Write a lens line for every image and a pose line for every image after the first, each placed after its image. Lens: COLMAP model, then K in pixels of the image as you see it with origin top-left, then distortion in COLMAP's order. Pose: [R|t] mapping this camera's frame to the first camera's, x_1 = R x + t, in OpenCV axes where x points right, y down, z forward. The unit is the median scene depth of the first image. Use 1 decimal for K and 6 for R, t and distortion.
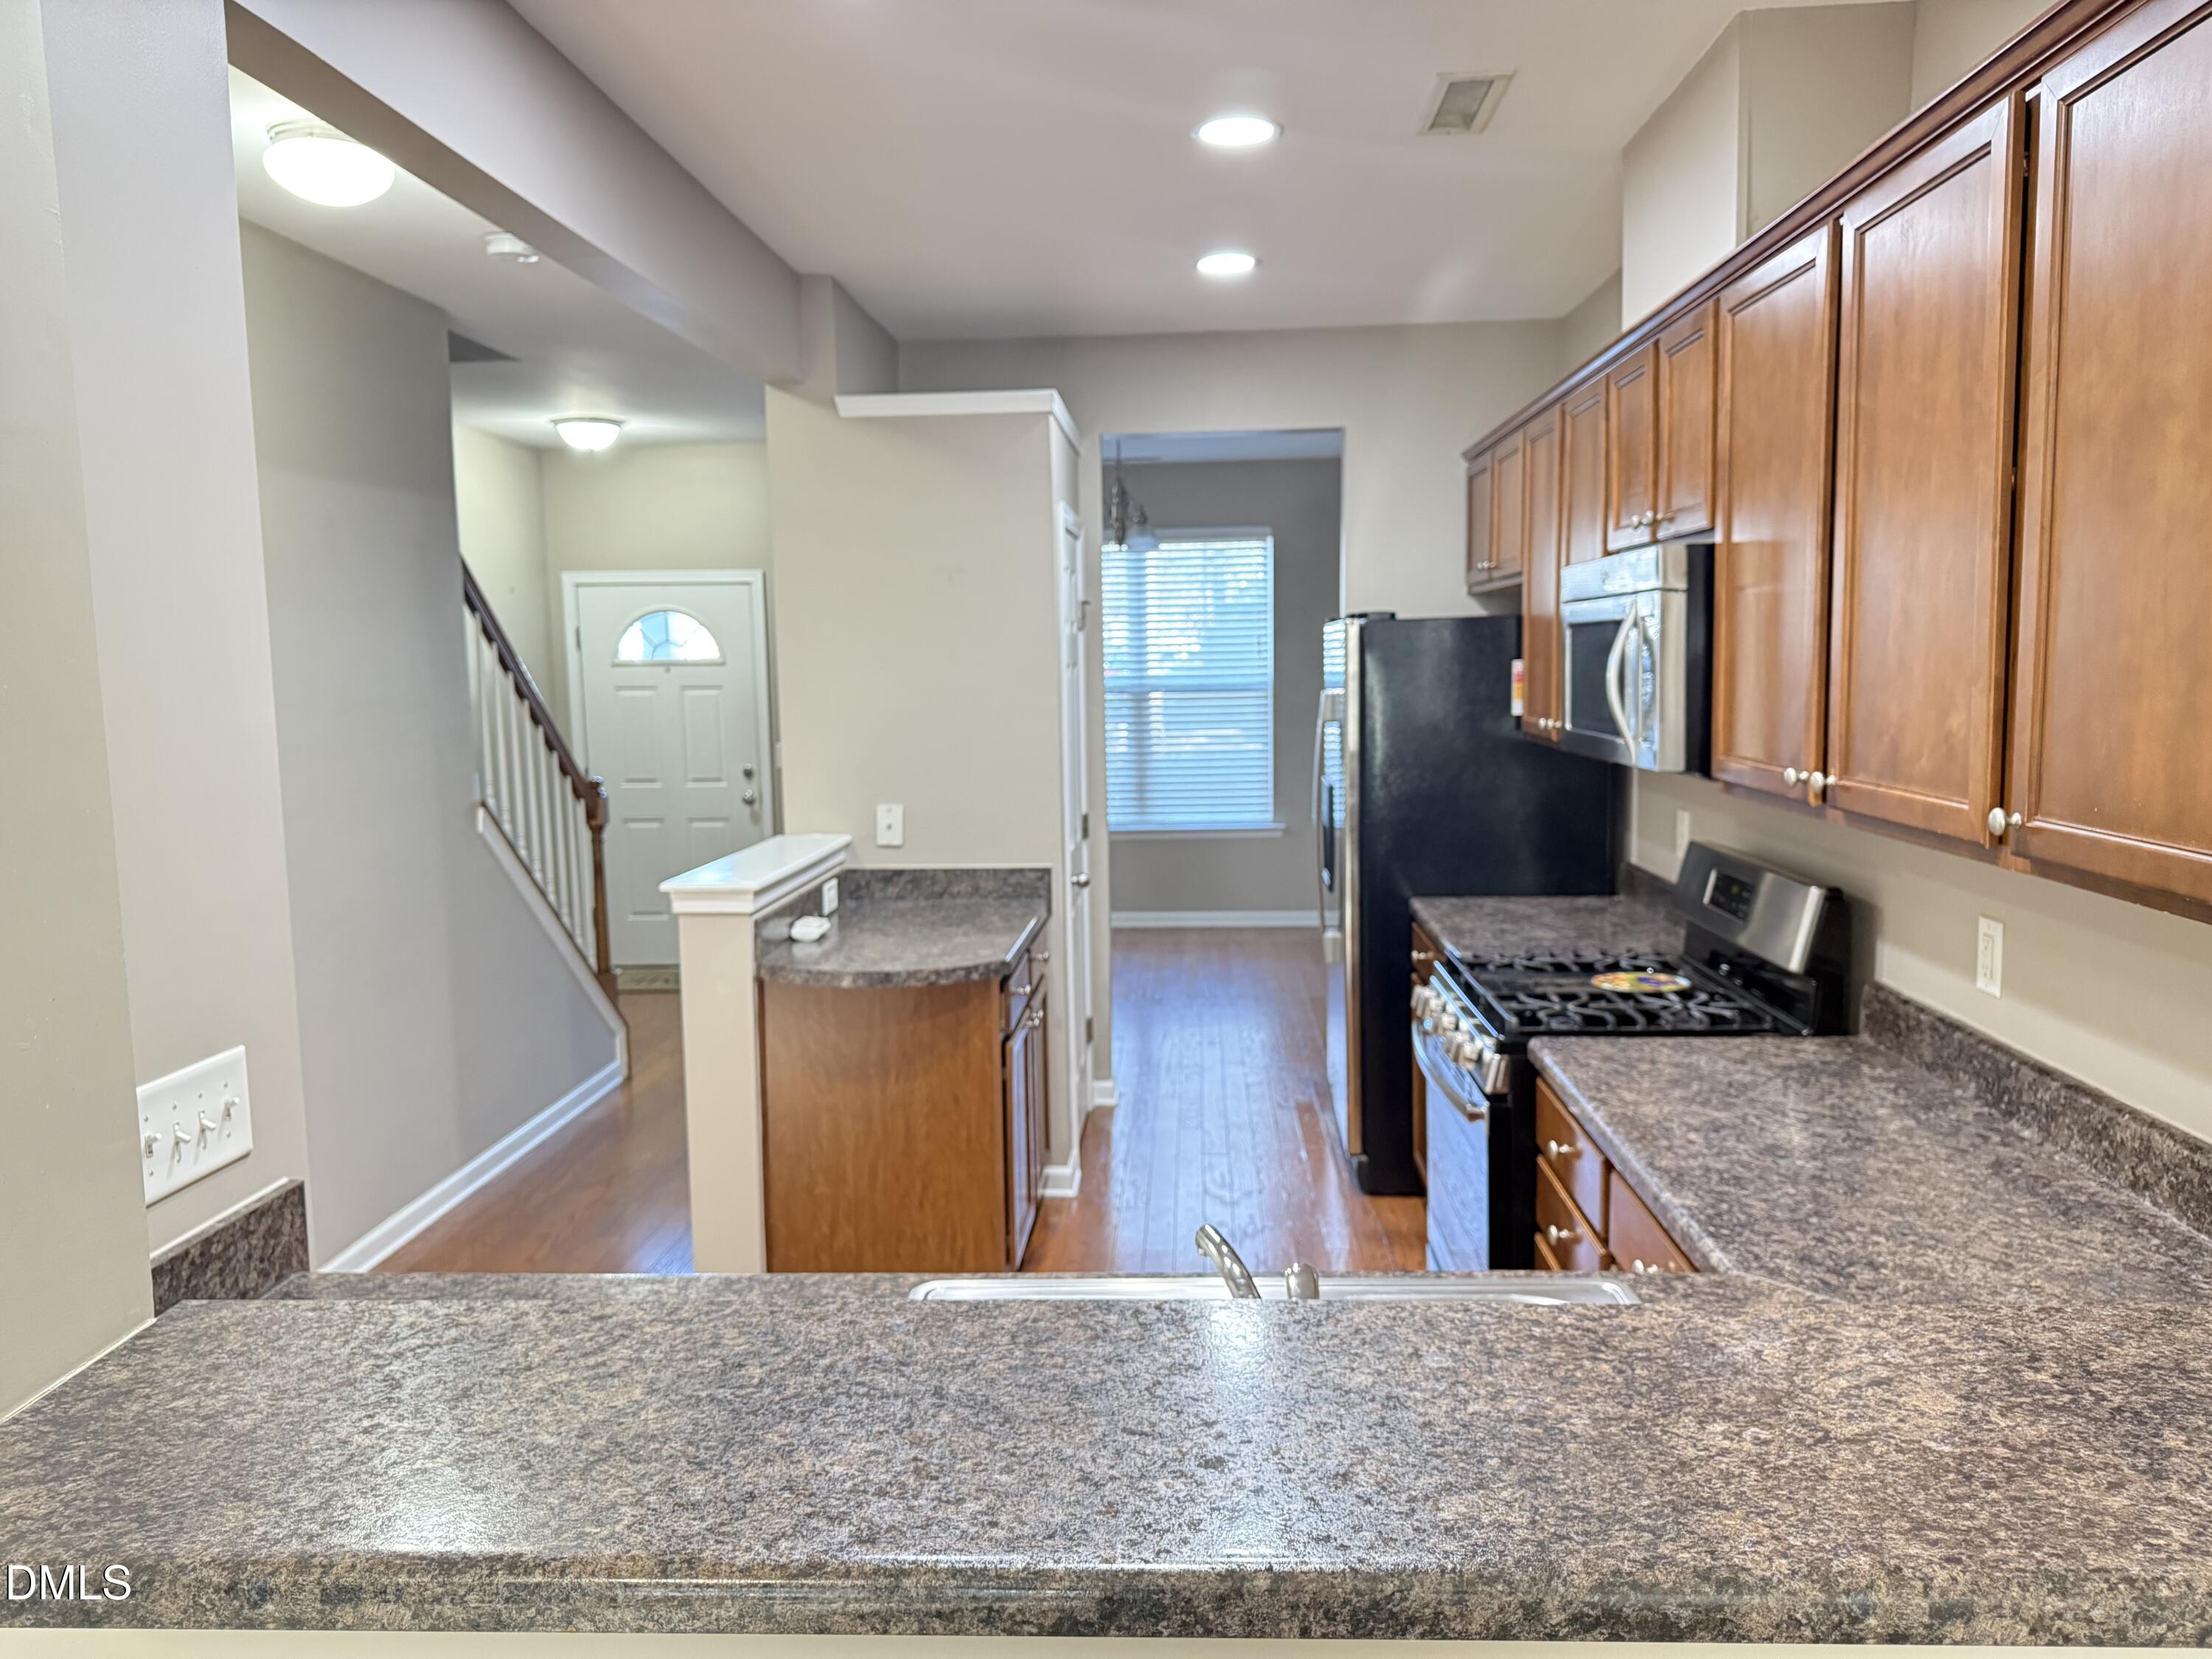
lens RADIAL K [[1630.4, 0, 1106.0], [0, 1630.4, 829.5], [0, 0, 1]] dist [0.025808, -0.008149]
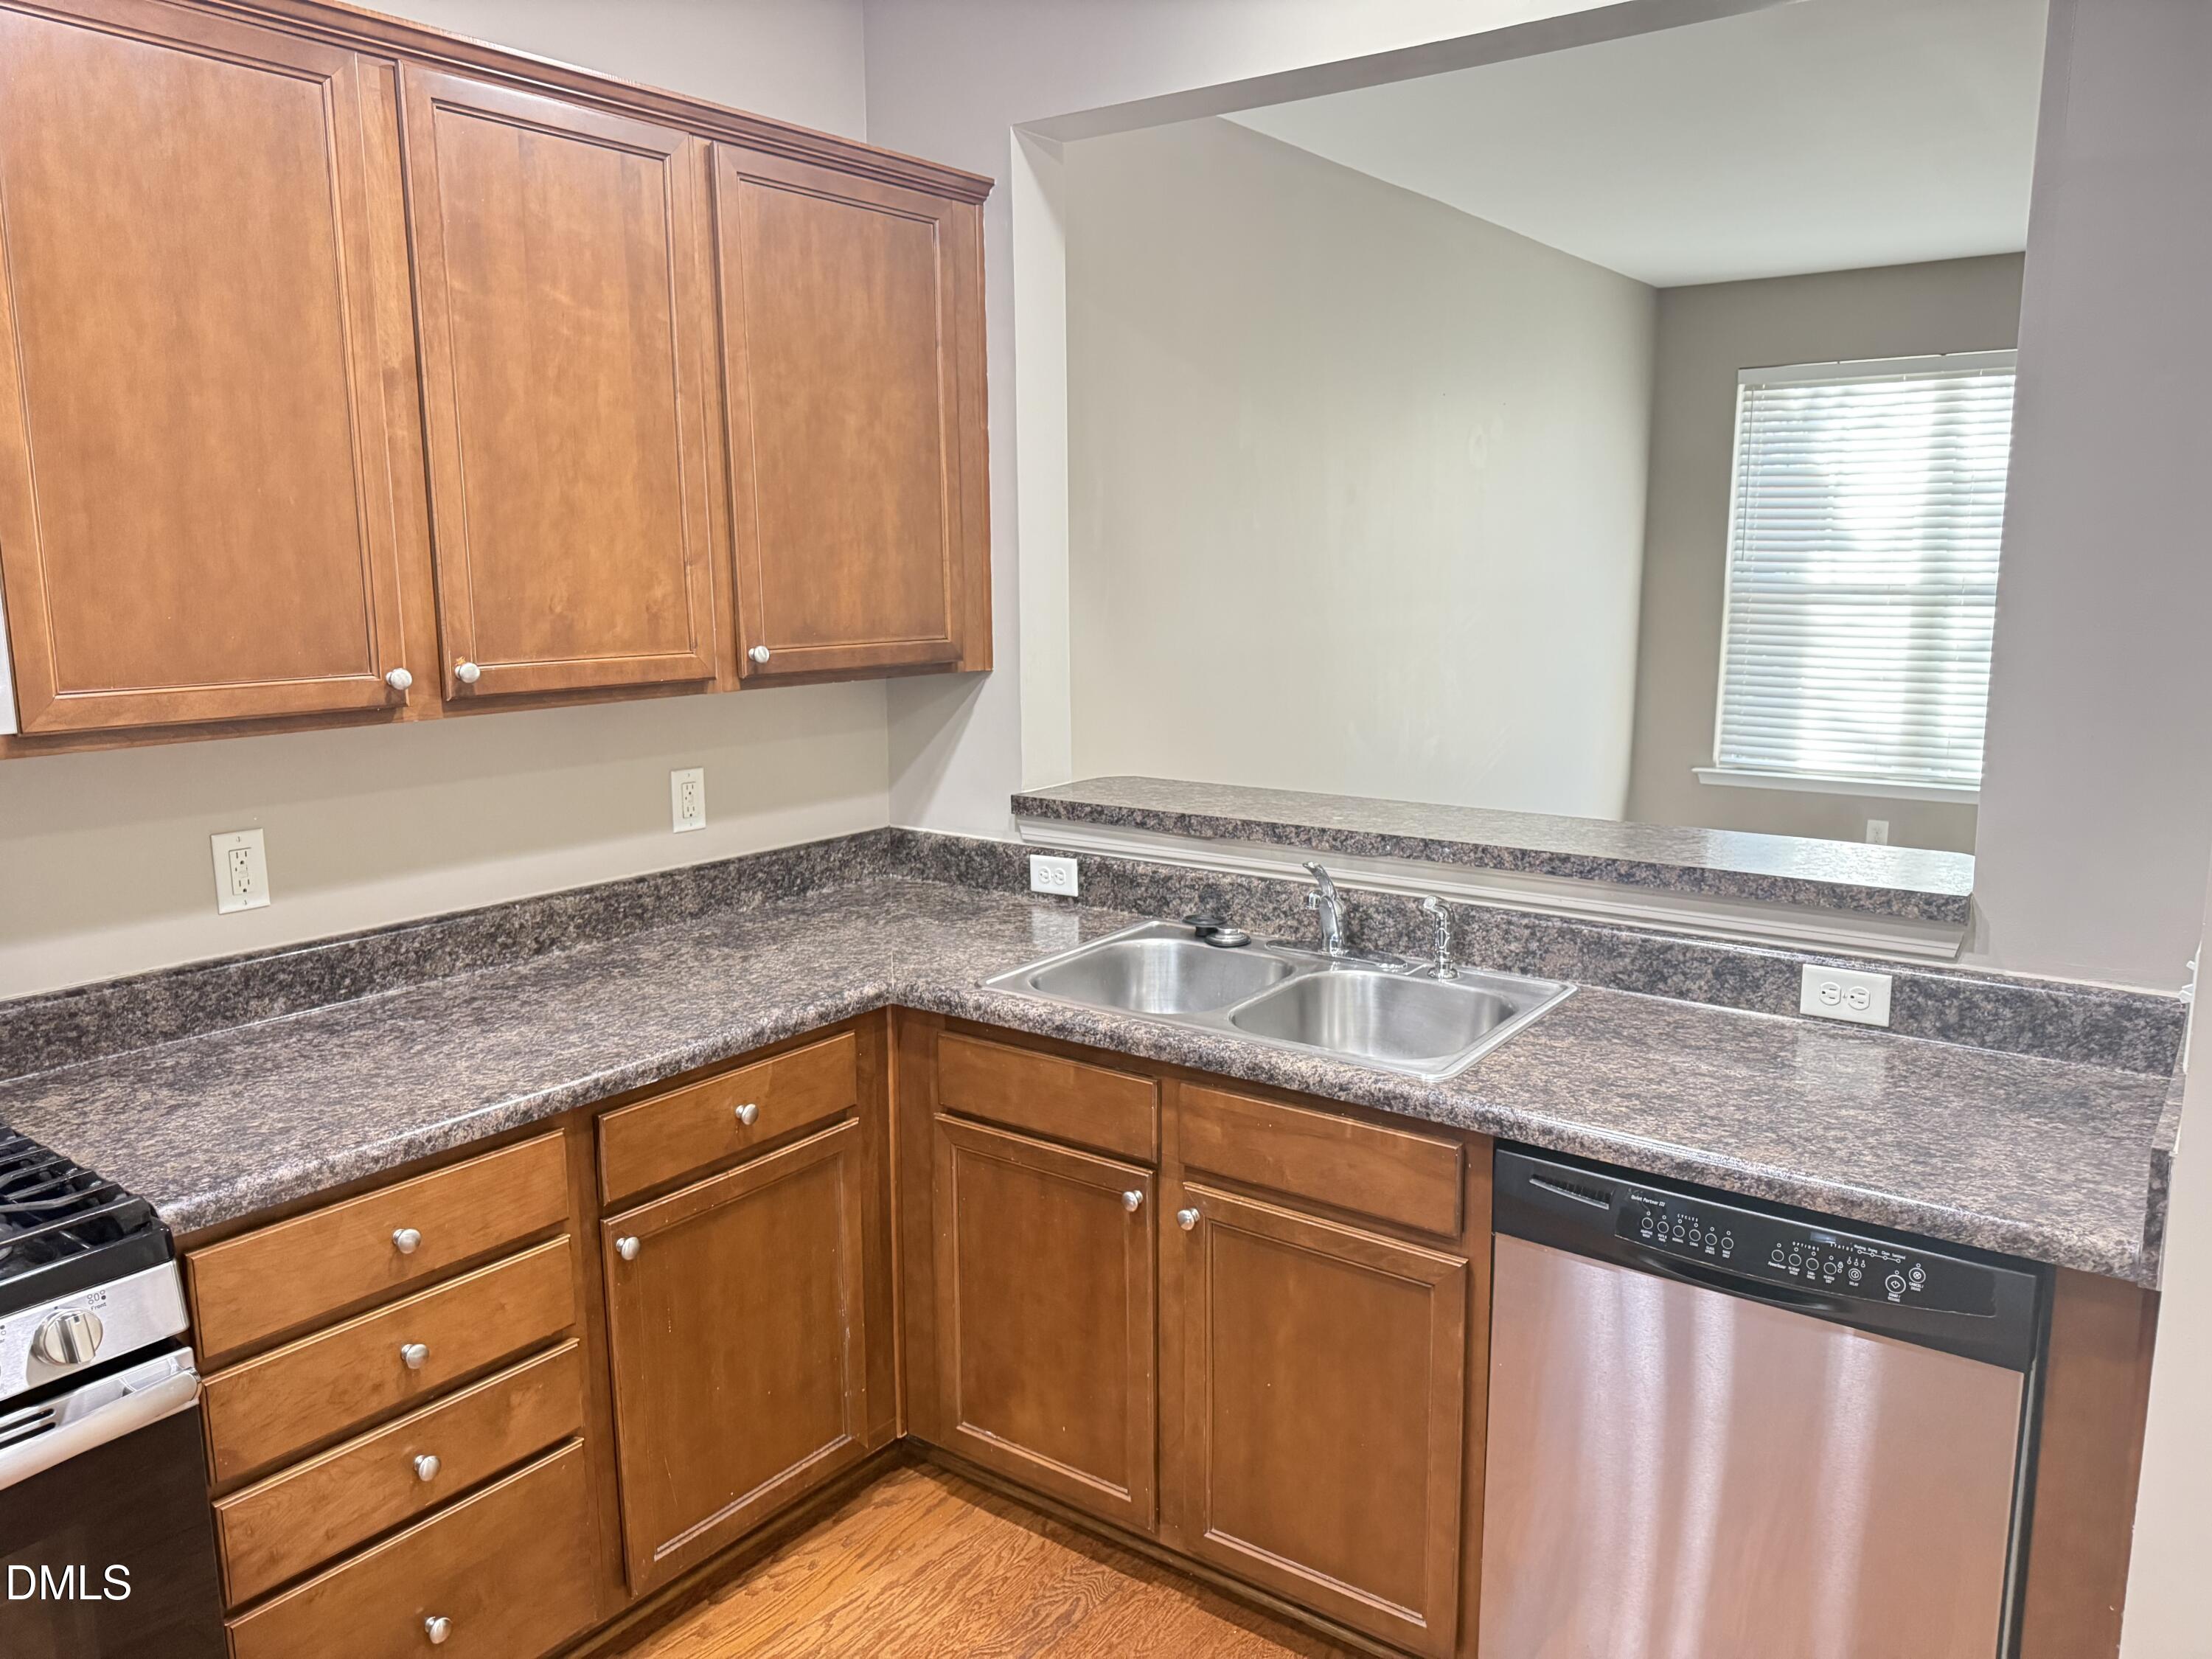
lens RADIAL K [[1630.4, 0, 1106.0], [0, 1630.4, 829.5], [0, 0, 1]] dist [0.025808, -0.008149]
pose [[-0.850058, -0.060703, 0.523179, -0.405697], [0.079438, 0.967196, 0.241293, -0.144903], [-0.520663, 0.246673, -0.817351, 1.641189]]
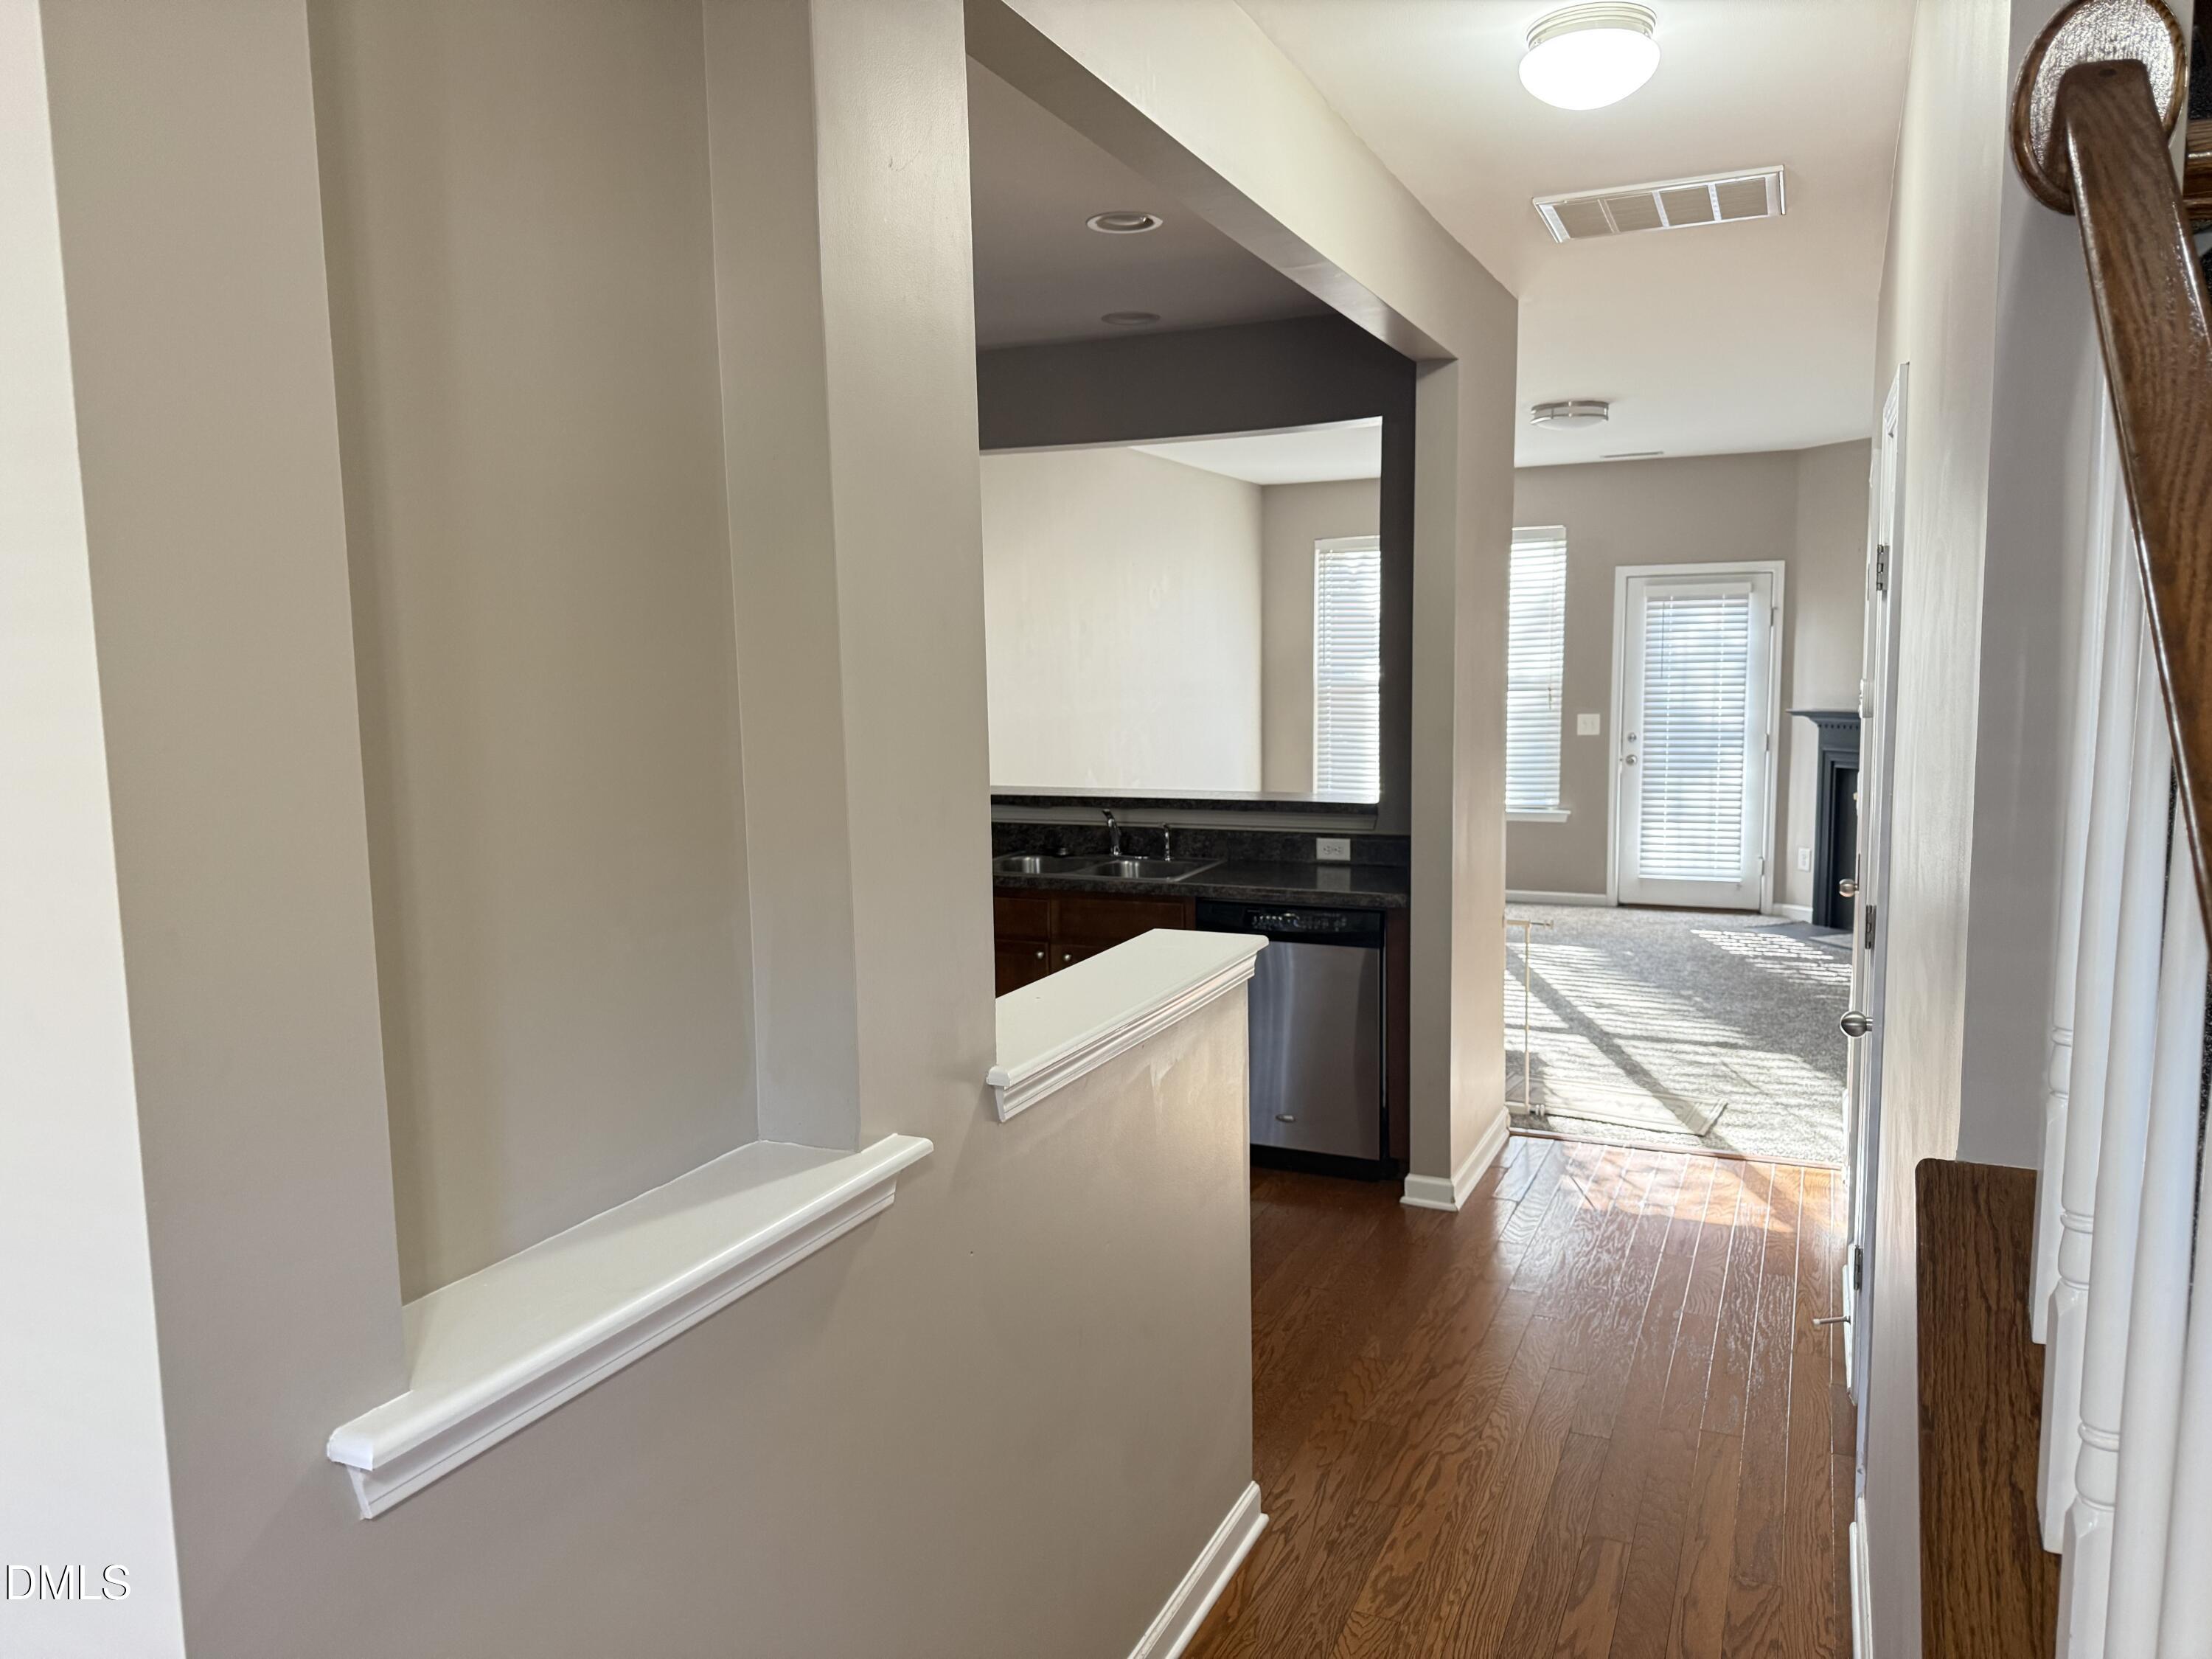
lens RADIAL K [[1630.4, 0, 1106.0], [0, 1630.4, 829.5], [0, 0, 1]] dist [0.025808, -0.008149]
pose [[-0.938123, 0.000739, 0.346303, -0.683473], [0.074498, 0.977016, 0.199727, -0.257340], [-0.338196, 0.213167, -0.916615, 2.562513]]
